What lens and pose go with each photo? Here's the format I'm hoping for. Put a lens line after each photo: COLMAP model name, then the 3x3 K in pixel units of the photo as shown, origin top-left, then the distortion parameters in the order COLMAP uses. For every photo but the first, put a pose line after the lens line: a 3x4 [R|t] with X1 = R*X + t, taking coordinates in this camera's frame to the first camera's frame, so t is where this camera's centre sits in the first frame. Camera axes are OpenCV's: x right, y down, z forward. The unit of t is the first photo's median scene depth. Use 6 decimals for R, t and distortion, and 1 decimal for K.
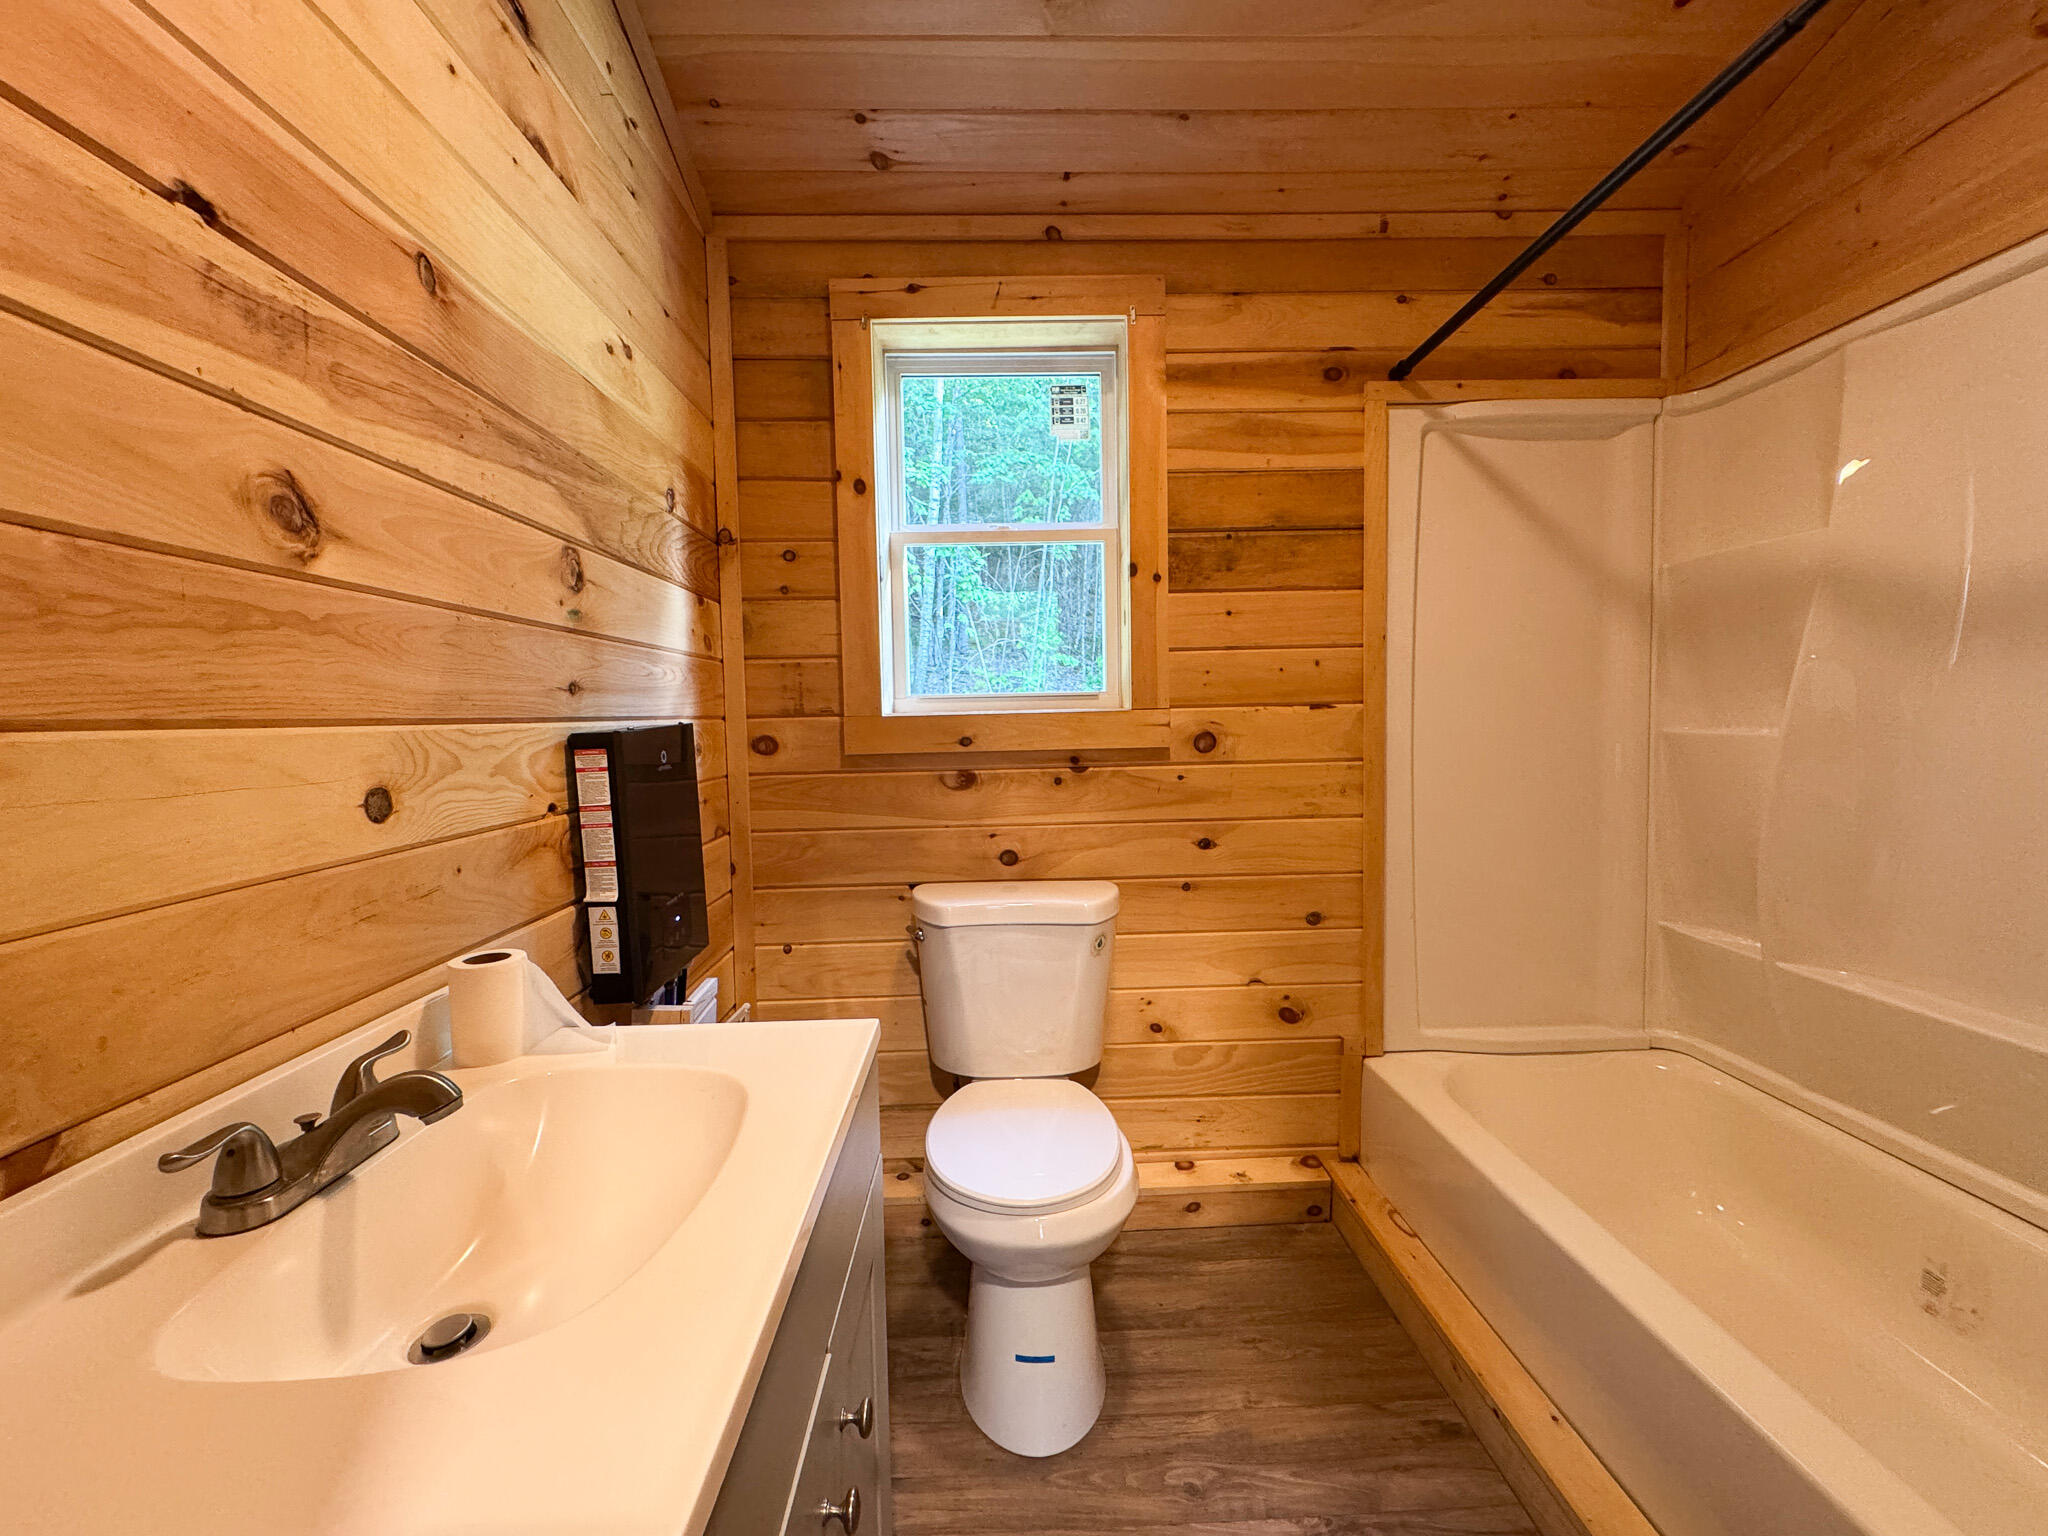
lens RADIAL K [[848.2, 0, 1021.5], [0, 848.2, 772.0], [0, 0, 1]] dist [-0.001033, -0.000176]
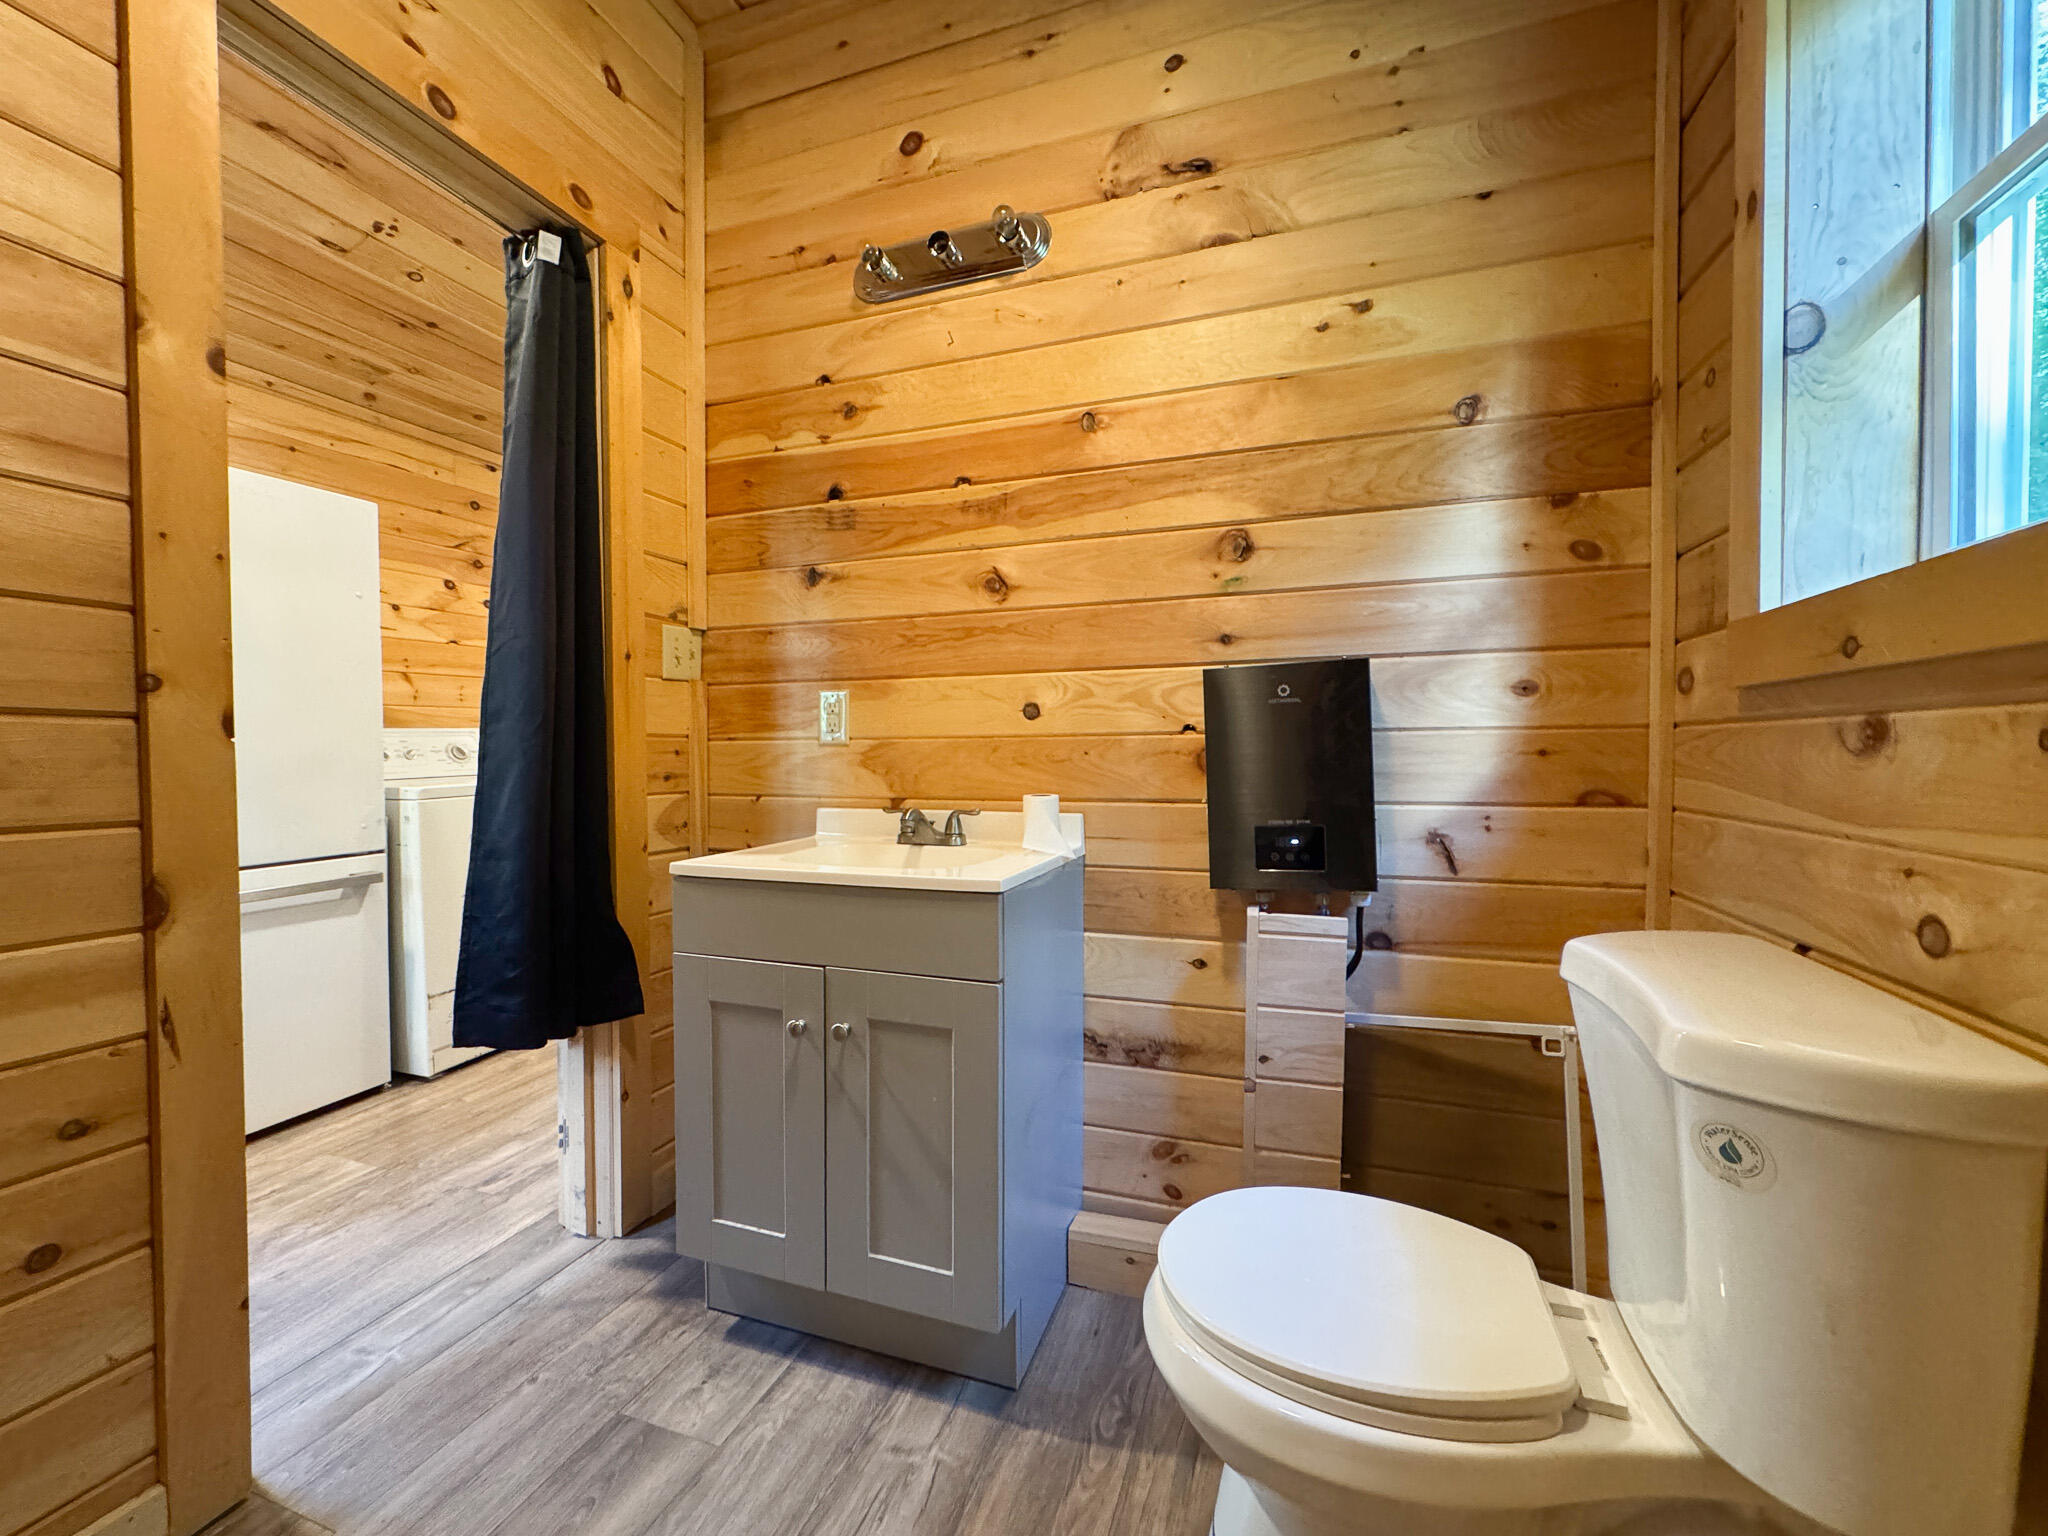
lens RADIAL K [[848.2, 0, 1023.9], [0, 848.2, 766.7], [0, 0, 1]] dist [-0.001033, -0.000176]
pose [[-0.377242, 0.036753, -0.925385, 1.234702], [-0.050592, 0.996902, 0.060217, 0.052392], [0.924732, 0.069534, -0.374215, 1.867713]]
